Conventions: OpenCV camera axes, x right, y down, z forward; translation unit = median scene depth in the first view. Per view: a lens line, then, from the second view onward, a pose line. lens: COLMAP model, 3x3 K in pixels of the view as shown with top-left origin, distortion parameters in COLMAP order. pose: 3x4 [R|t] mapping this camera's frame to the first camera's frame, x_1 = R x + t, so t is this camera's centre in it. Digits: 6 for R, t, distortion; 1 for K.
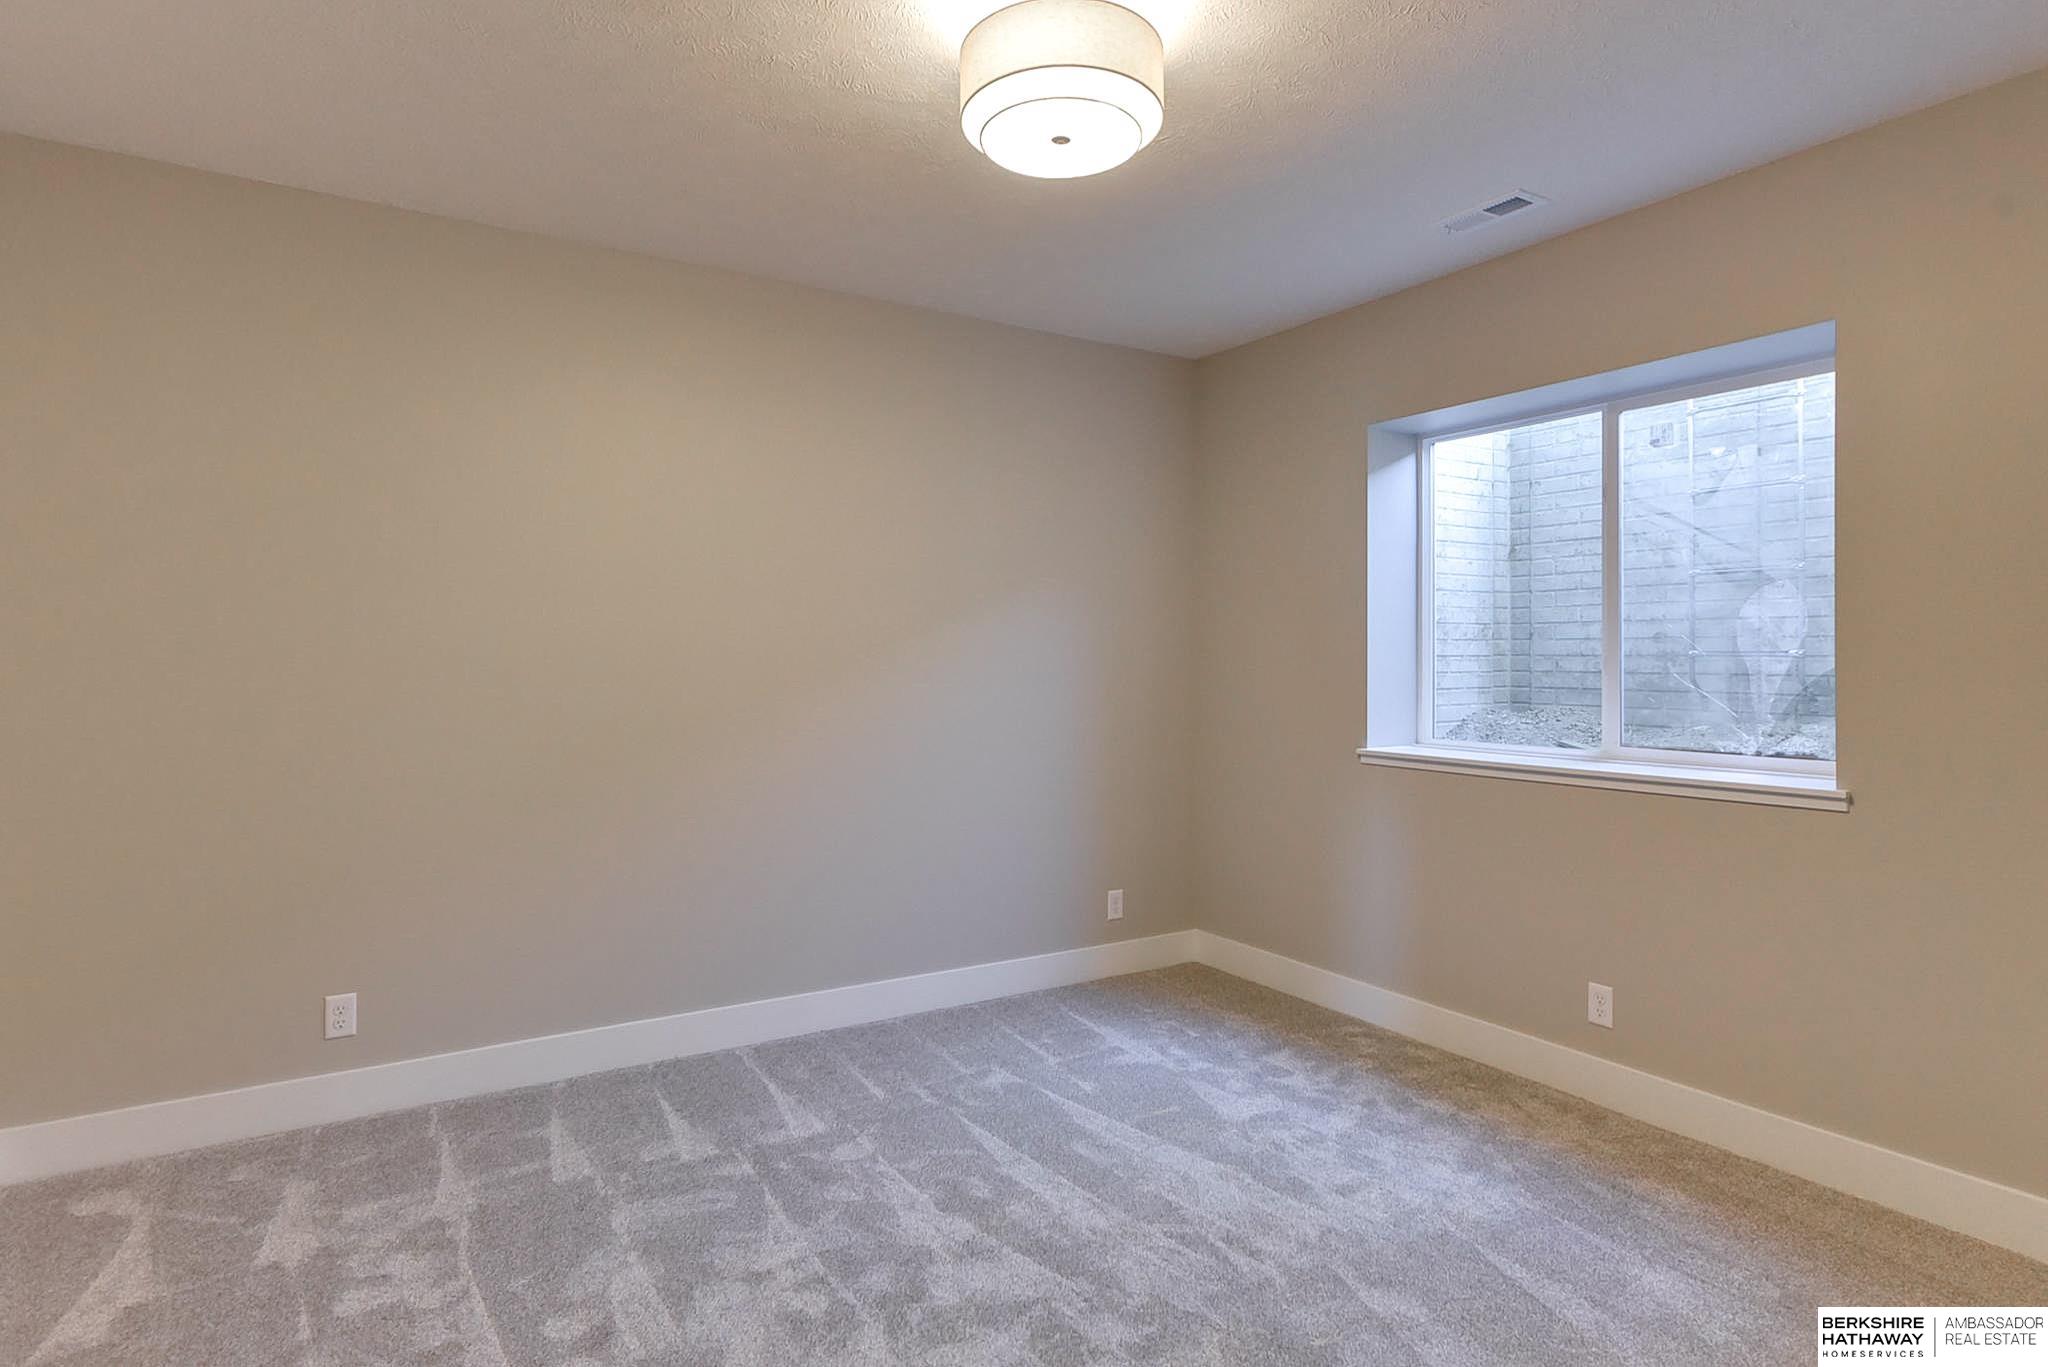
lens RADIAL K [[1091.3, 0, 1023.8], [0, 1091.3, 690.0], [0, 0, 1]] dist [0.000422, 0.000122]
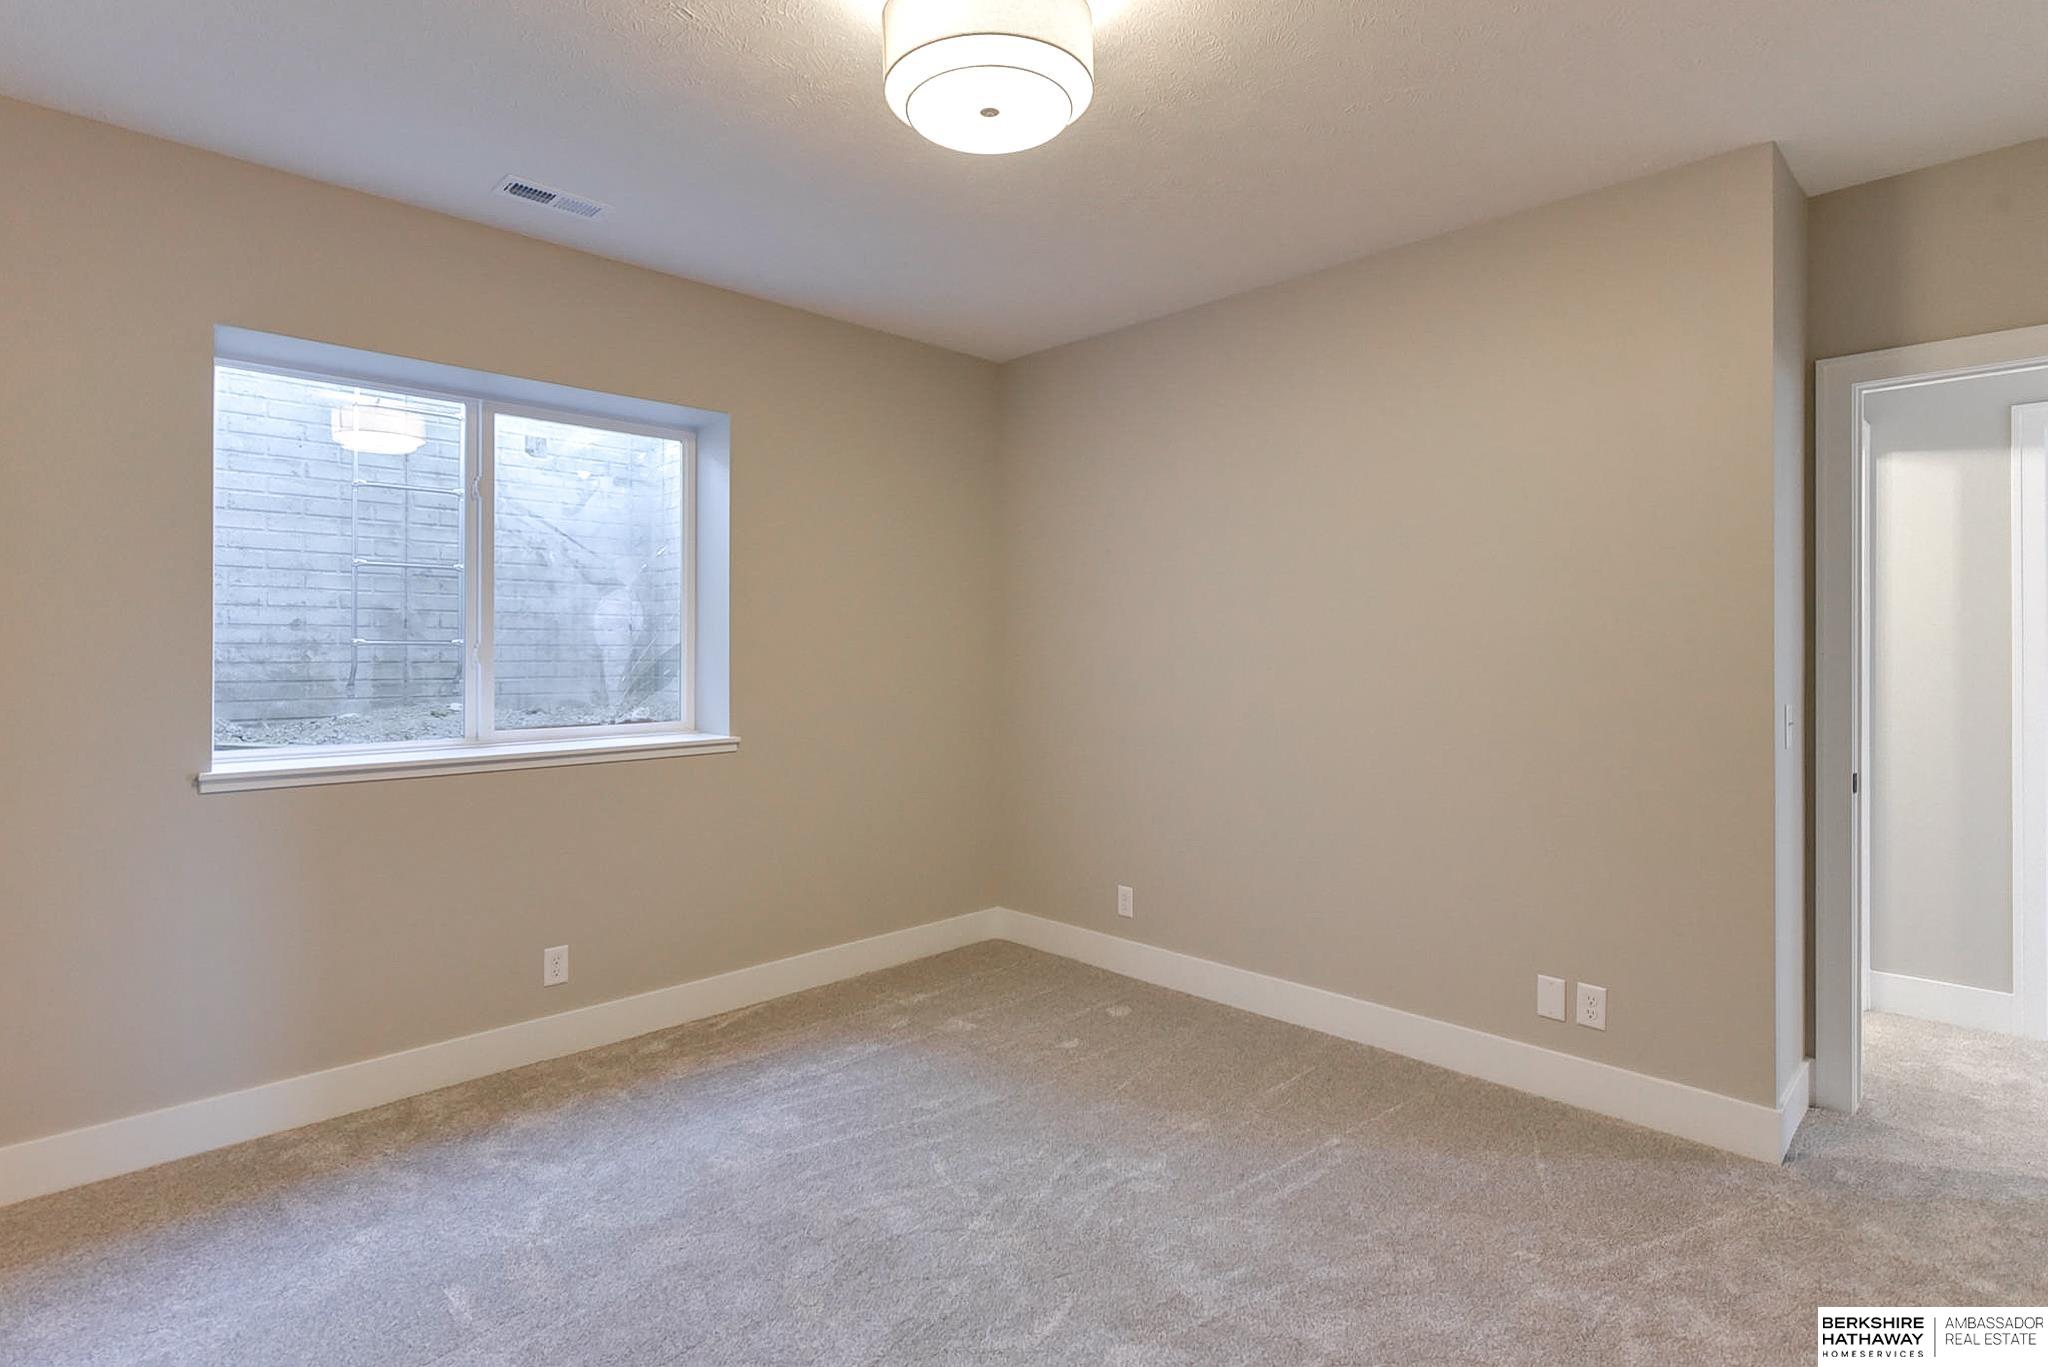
lens RADIAL K [[1026.9, 0, 1026.4], [0, 1026.9, 678.1], [0, 0, 1]] dist [0.001197, -0.001808]
pose [[-0.208971, -0.025078, 0.977600, -0.549303], [0.026957, 0.999144, 0.031393, -0.016182], [-0.977550, 0.032914, -0.208116, 0.730356]]
